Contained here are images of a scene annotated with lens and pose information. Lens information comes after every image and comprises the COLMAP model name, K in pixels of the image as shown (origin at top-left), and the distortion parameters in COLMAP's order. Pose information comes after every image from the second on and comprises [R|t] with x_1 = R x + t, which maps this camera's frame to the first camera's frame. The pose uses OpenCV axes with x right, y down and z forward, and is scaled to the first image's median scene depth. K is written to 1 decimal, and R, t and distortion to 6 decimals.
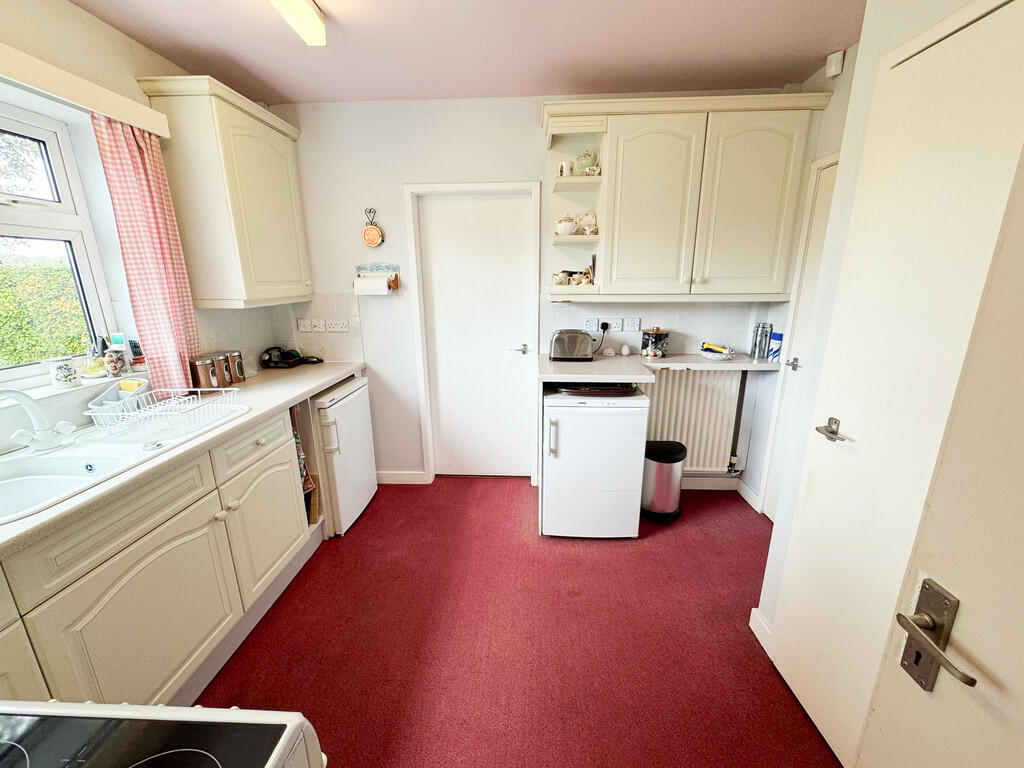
lens RADIAL K [[407.2, 0, 512.8], [0, 407.2, 385.3], [0, 0, 1]] dist [0.000635, -0.000286]
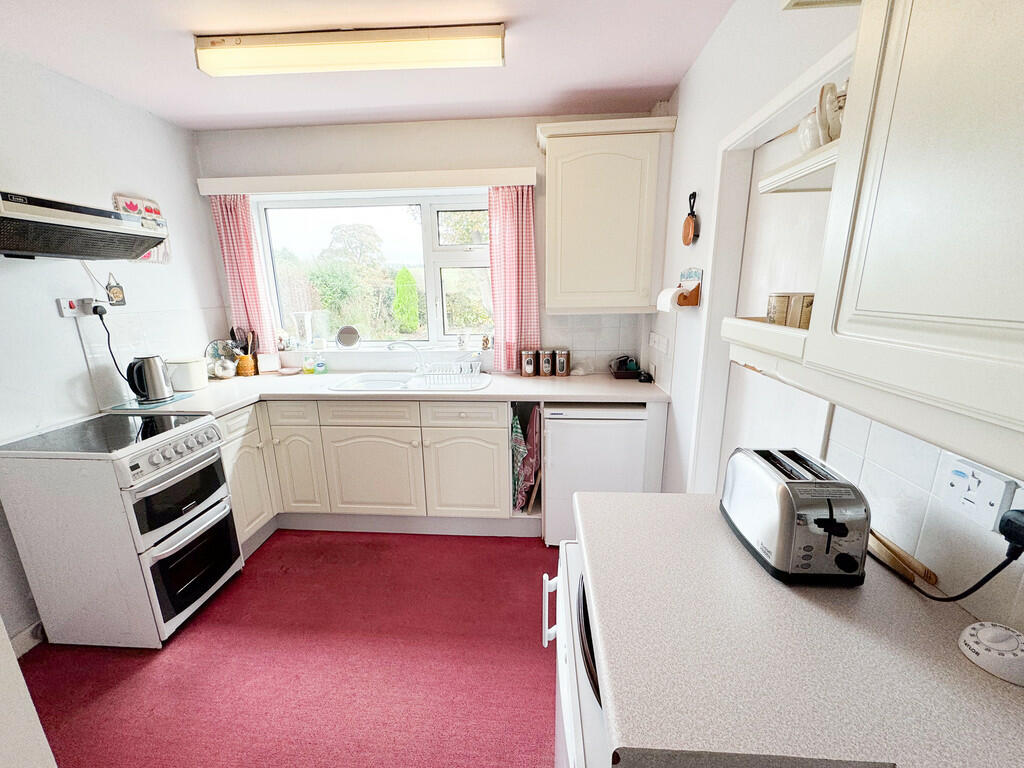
lens RADIAL K [[407.2, 0, 512.8], [0, 407.2, 385.3], [0, 0, 1]] dist [0.000635, -0.000286]
pose [[-0.019384, 0.243052, -0.969819, 0.612635], [-0.238613, 0.940848, 0.240561, -0.295881], [0.970921, 0.236075, 0.039758, 1.044265]]
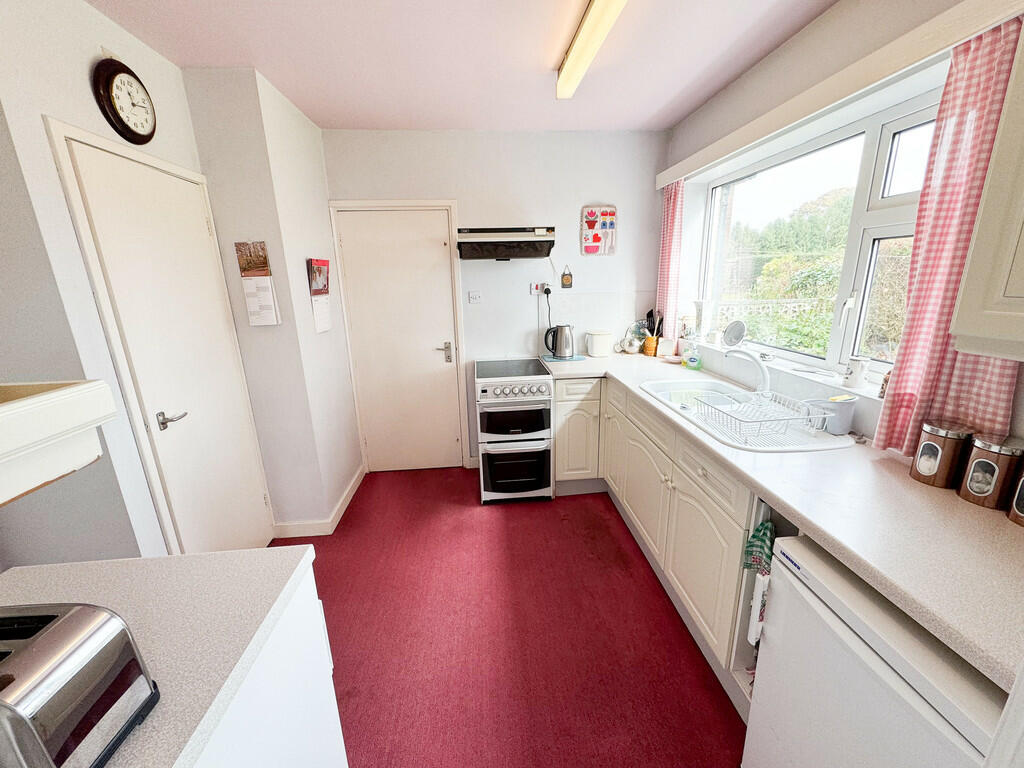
lens RADIAL K [[407.2, 0, 512.8], [0, 407.2, 385.3], [0, 0, 1]] dist [0.000635, -0.000286]
pose [[-0.990901, 0.066415, -0.117066, -0.125473], [-0.000083, 0.869474, 0.493978, -0.442755], [0.134594, 0.489493, -0.861557, 1.559563]]
